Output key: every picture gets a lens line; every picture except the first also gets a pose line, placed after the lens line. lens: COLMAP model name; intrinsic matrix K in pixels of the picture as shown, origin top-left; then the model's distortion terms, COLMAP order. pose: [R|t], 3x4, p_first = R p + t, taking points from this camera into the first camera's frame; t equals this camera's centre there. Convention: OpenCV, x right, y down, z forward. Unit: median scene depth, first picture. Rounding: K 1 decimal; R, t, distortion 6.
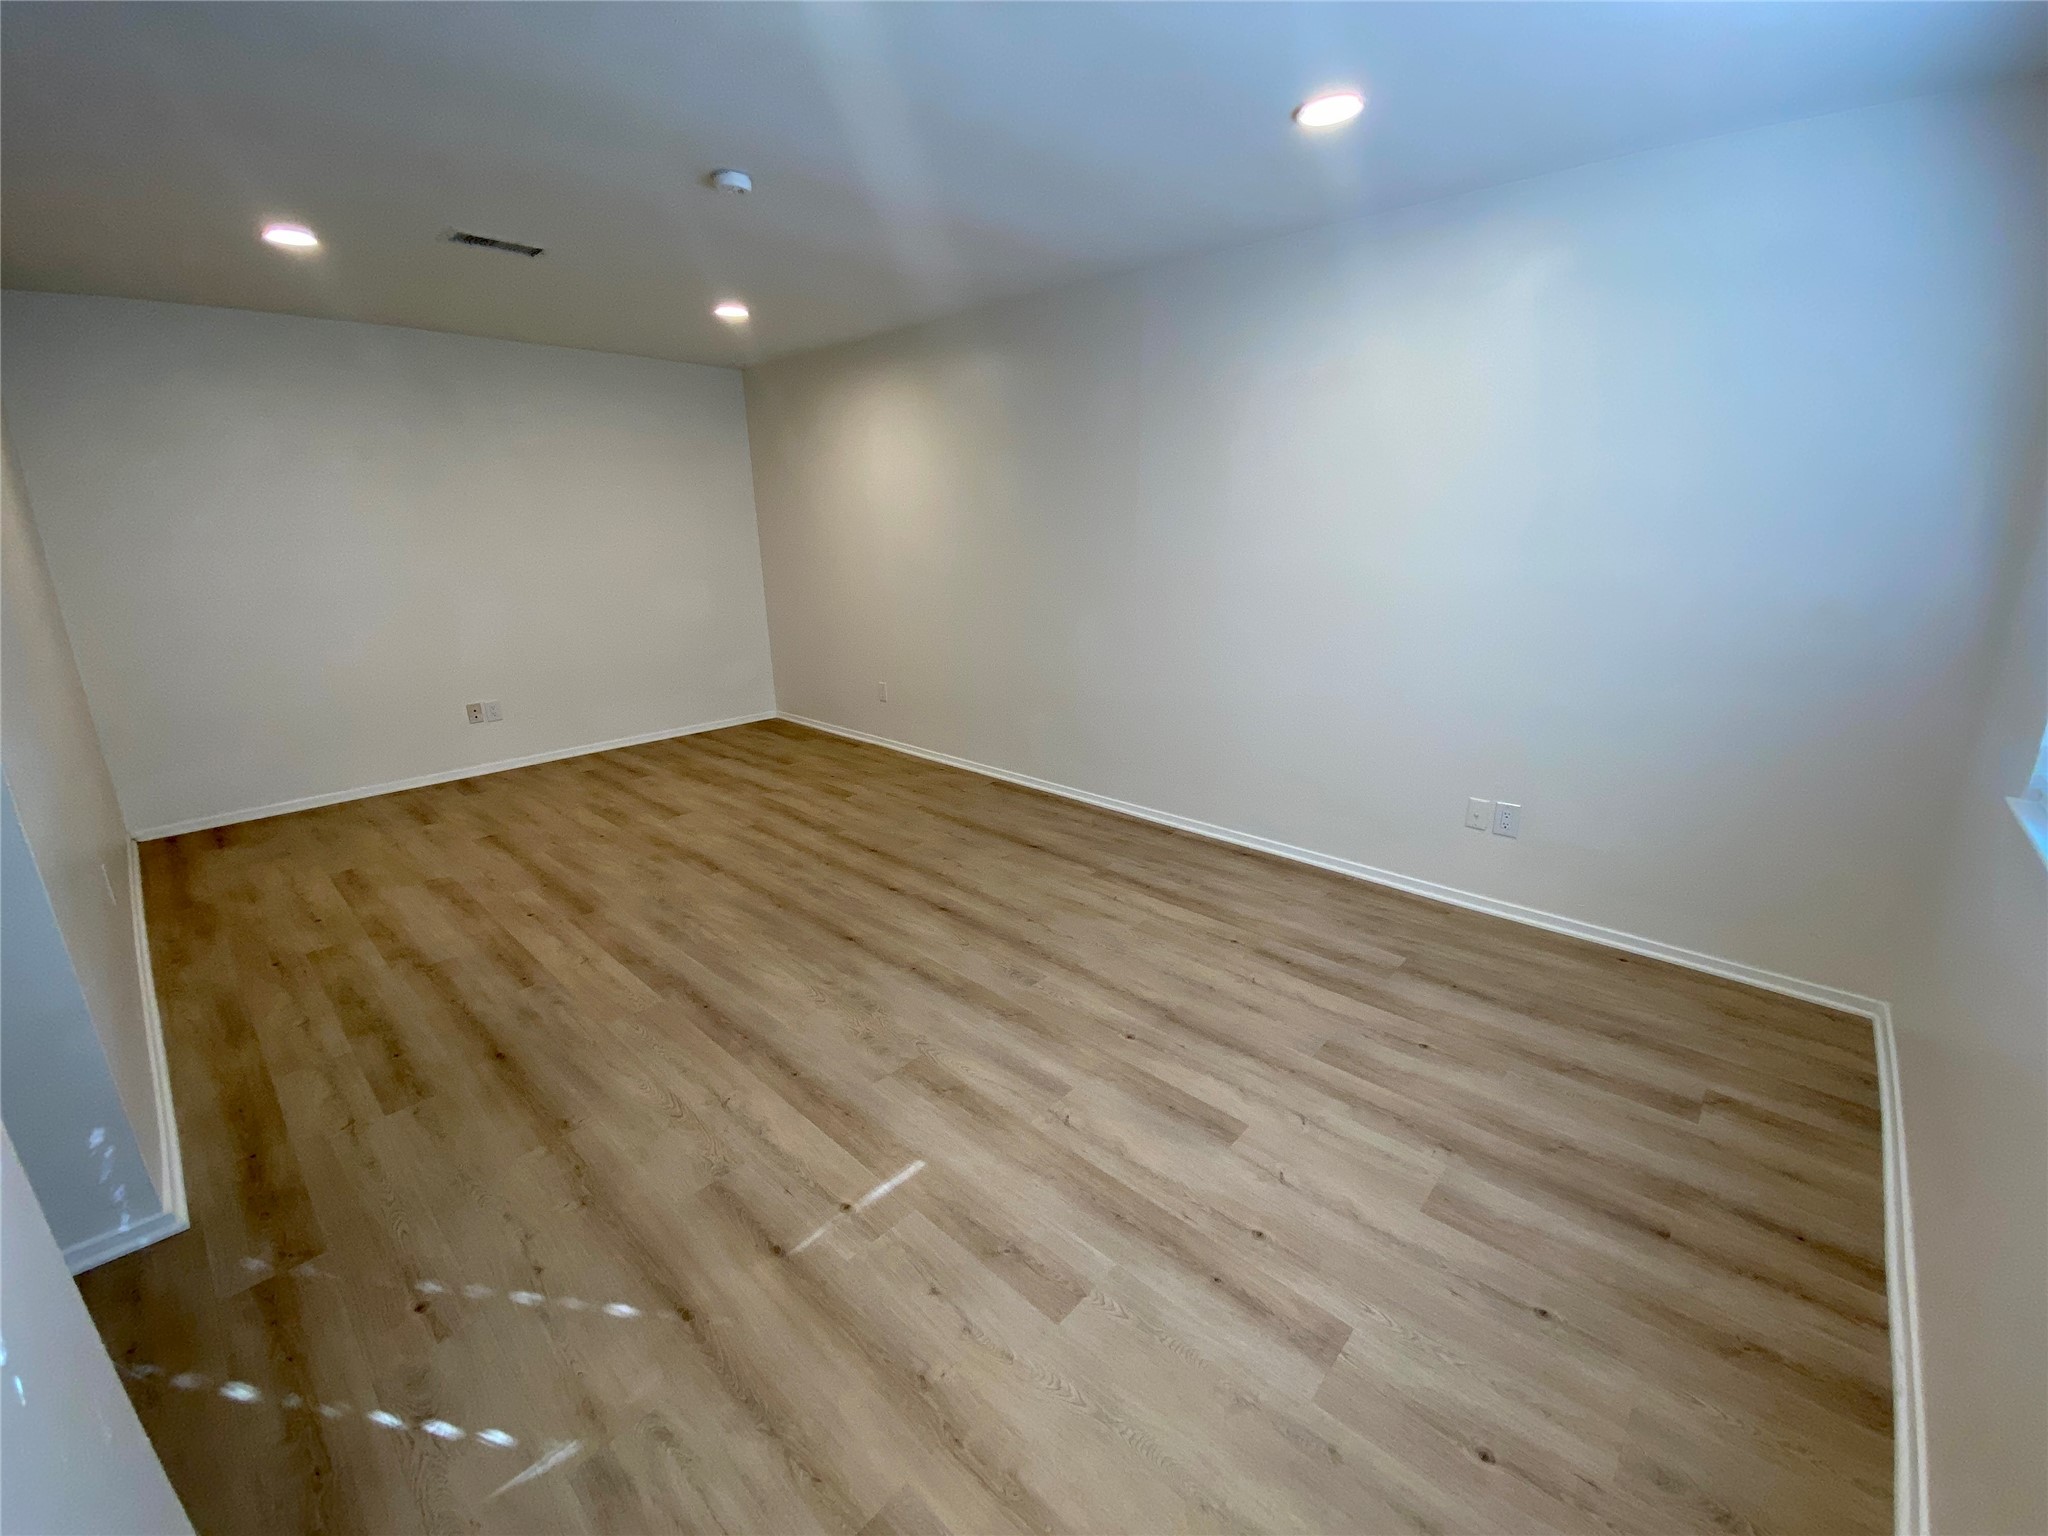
lens RADIAL K [[828.2, 0, 1020.3], [0, 828.2, 762.7], [0, 0, 1]] dist [0.027932, -0.025551]
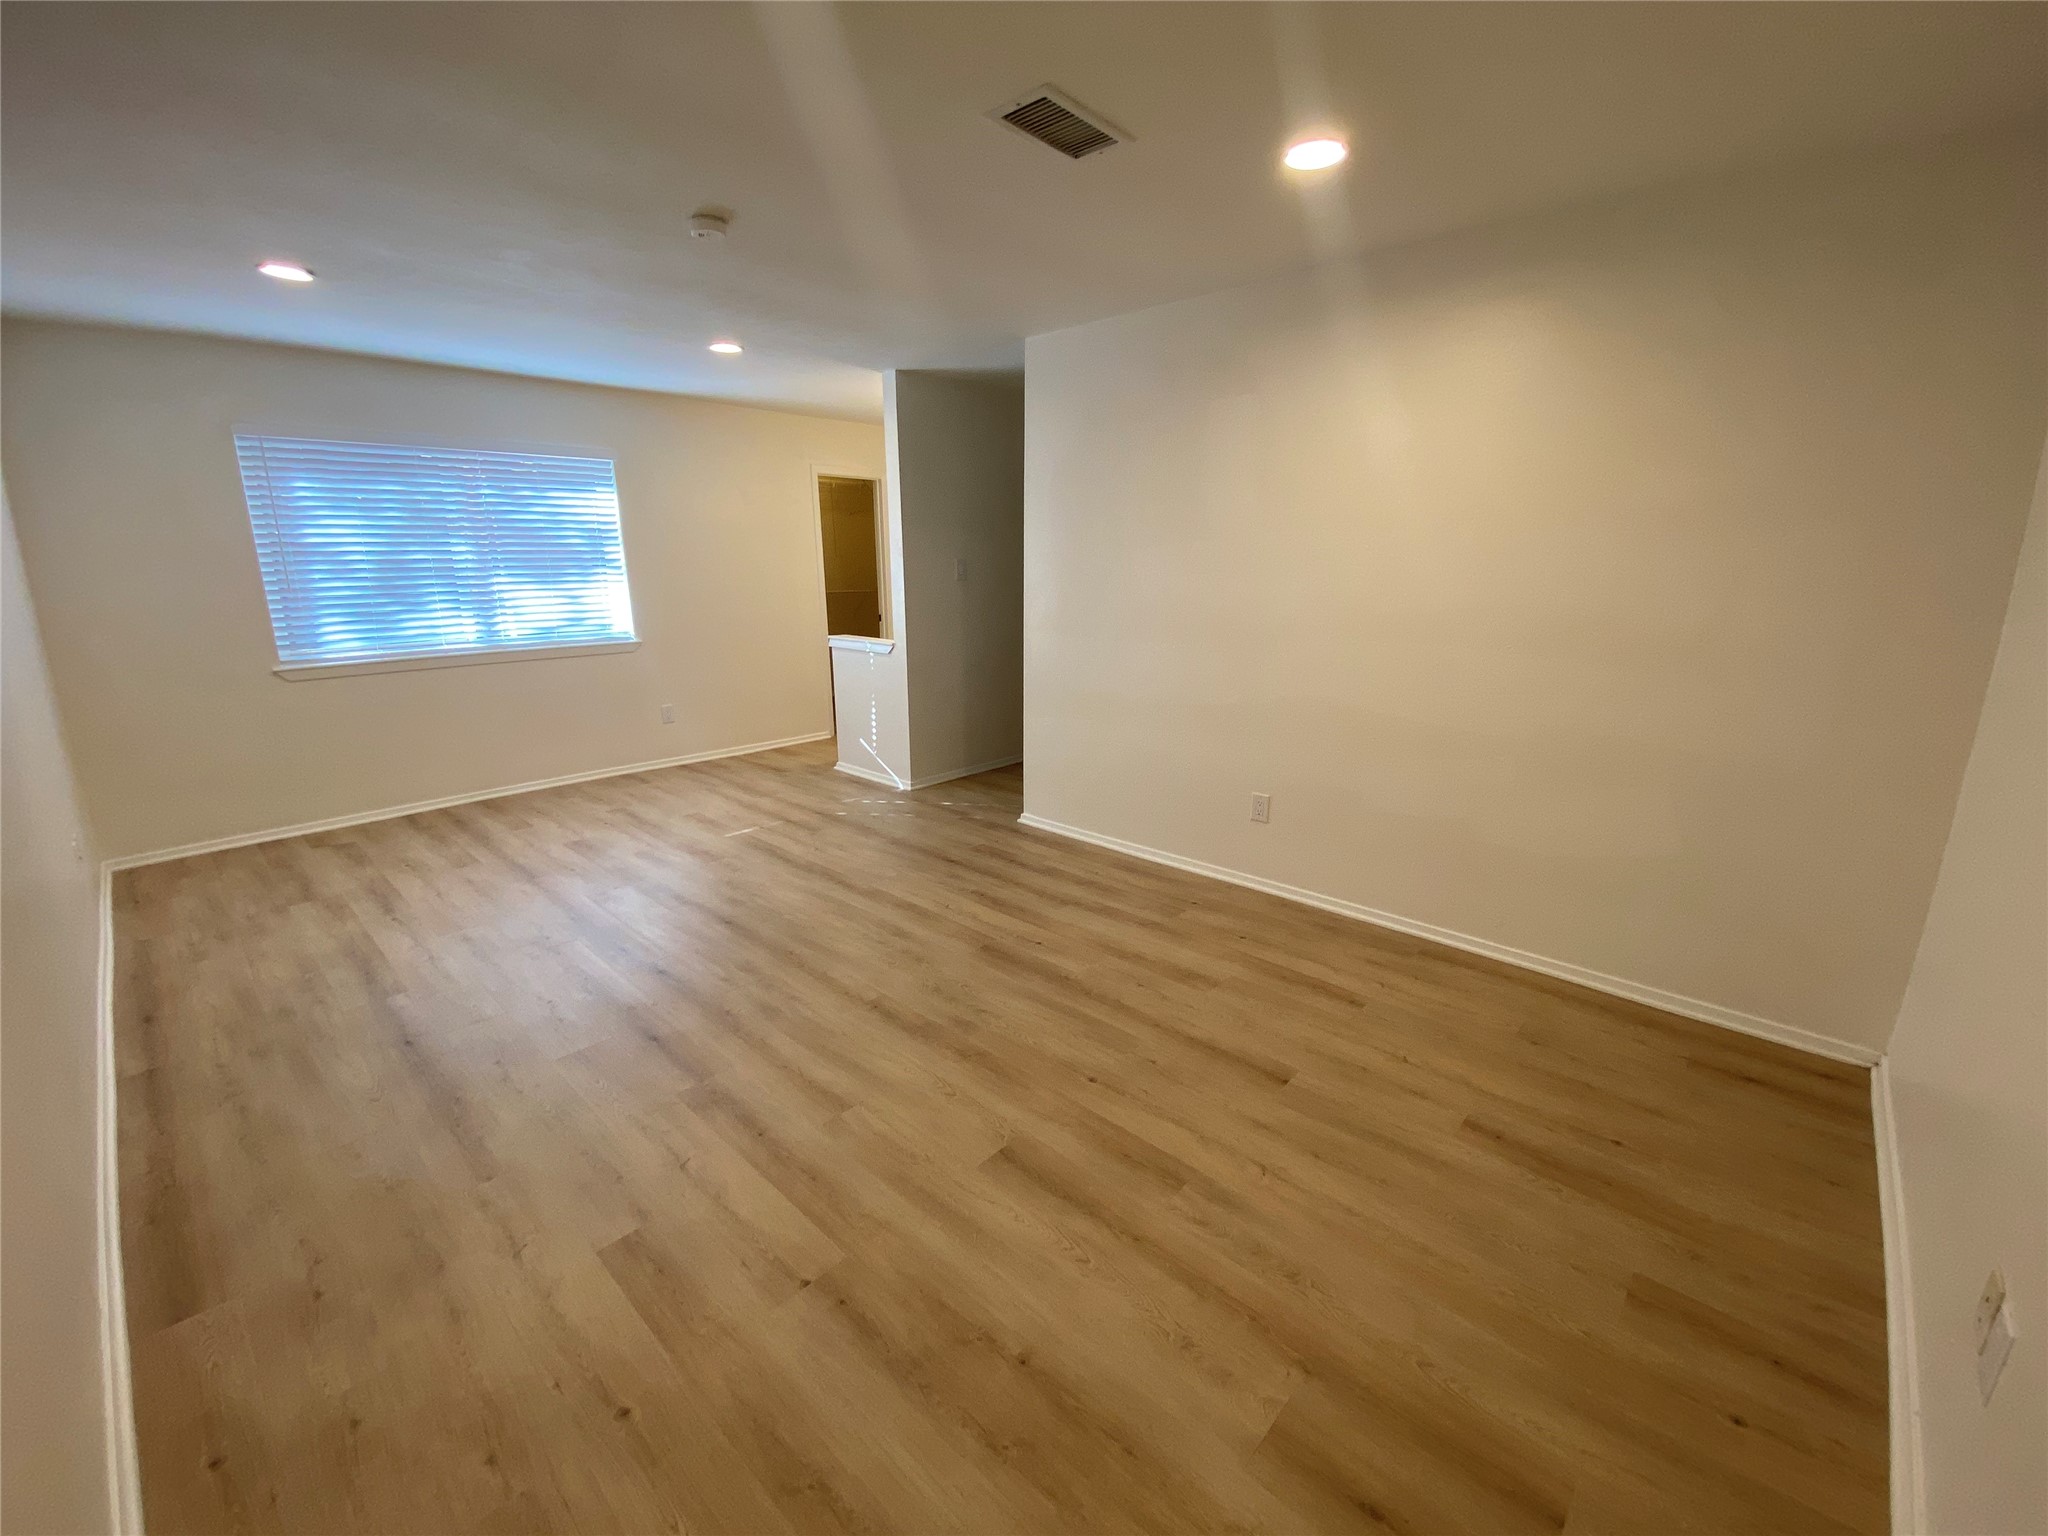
lens RADIAL K [[830.0, 0, 1027.0], [0, 830.0, 762.8], [0, 0, 1]] dist [0.054943, -0.038612]
pose [[-0.999851, 0.017210, -0.001420, -0.559679], [0.014116, 0.861888, 0.506902, -0.500073], [0.009947, 0.506806, -0.862003, 1.707435]]
